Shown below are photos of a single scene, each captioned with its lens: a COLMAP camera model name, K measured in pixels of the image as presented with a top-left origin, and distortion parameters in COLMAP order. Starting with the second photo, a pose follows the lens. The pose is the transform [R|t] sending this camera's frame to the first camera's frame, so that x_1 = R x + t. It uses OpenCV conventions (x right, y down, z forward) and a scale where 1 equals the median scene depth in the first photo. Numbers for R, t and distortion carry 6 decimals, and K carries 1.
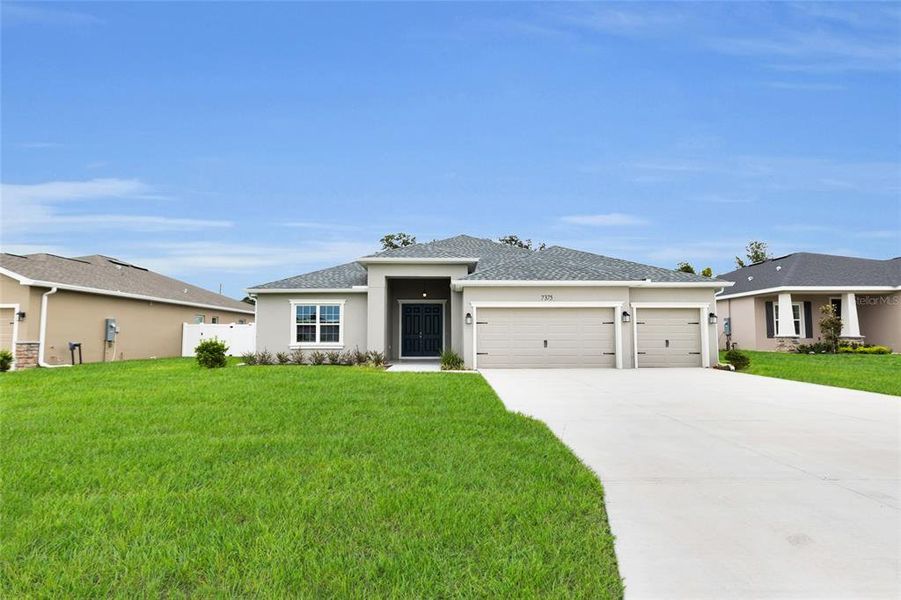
lens RADIAL K [[412.4, 0, 448.8], [0, 412.4, 312.0], [0, 0, 1]] dist [0.000362, 0.000415]
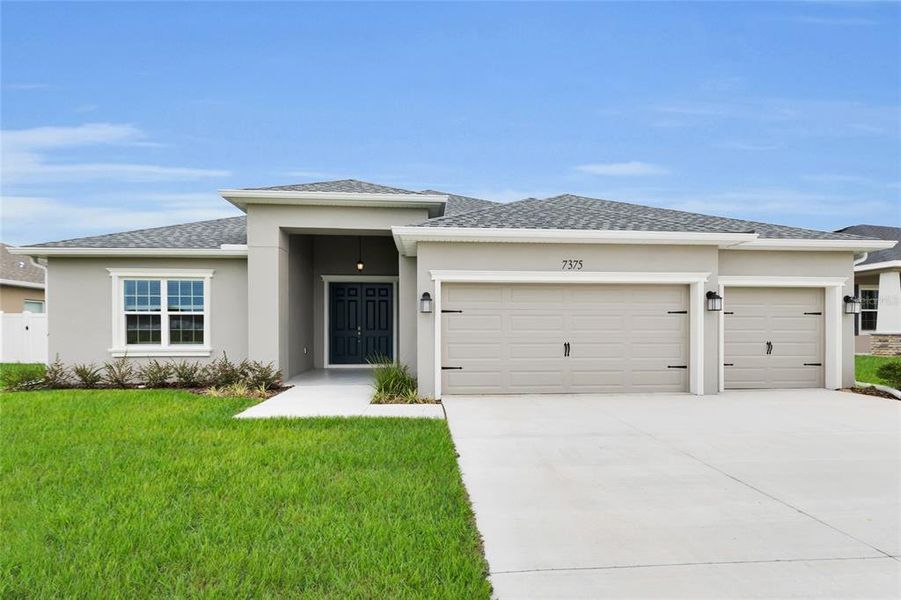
lens RADIAL K [[412.4, 0, 448.4], [0, 412.4, 329.6], [0, 0, 1]] dist [0.000362, 0.000415]
pose [[0.998012, 0.001311, 0.063010, 0.039109], [-0.005223, 0.998065, 0.061963, 0.015782], [-0.062807, -0.062169, 0.996087, 0.426720]]
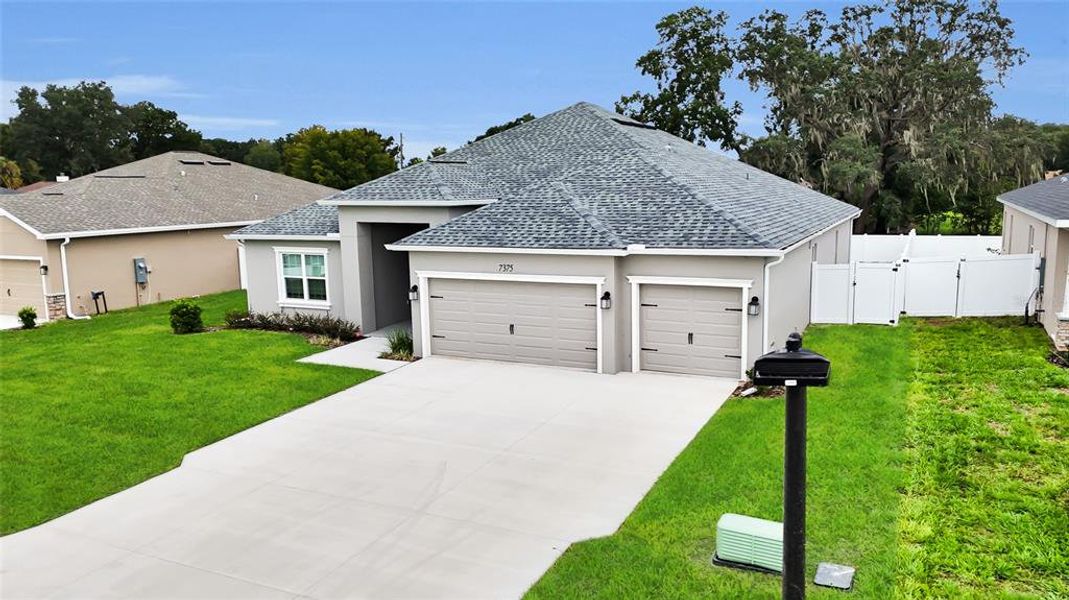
lens RADIAL K [[784.7, 0, 535.7], [0, 784.7, 301.9], [0, 0, 1]] dist [0.066483, -0.074320]
pose [[0.893585, 0.052270, -0.445841, 0.810761], [0.047884, 0.976432, 0.210449, -0.236777], [0.446333, -0.209402, 0.870022, -0.154638]]
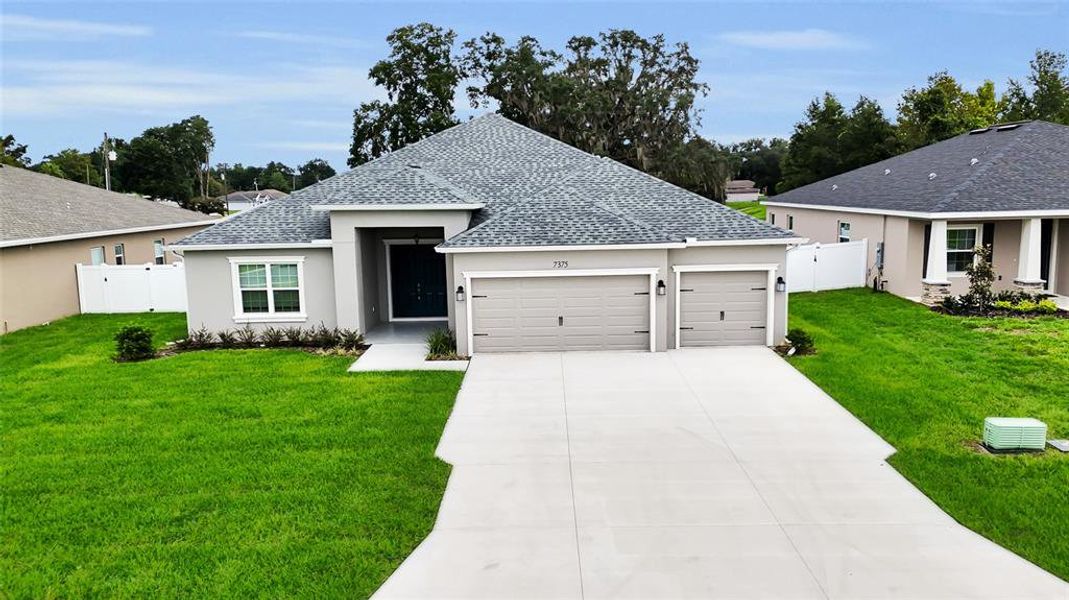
lens RADIAL K [[784.7, 0, 538.9], [0, 784.7, 303.5], [0, 0, 1]] dist [0.066483, -0.074320]
pose [[0.999808, -0.014839, -0.012767, 0.195003], [0.017228, 0.976693, 0.213949, -0.253065], [0.009295, -0.214128, 0.976761, -0.412937]]
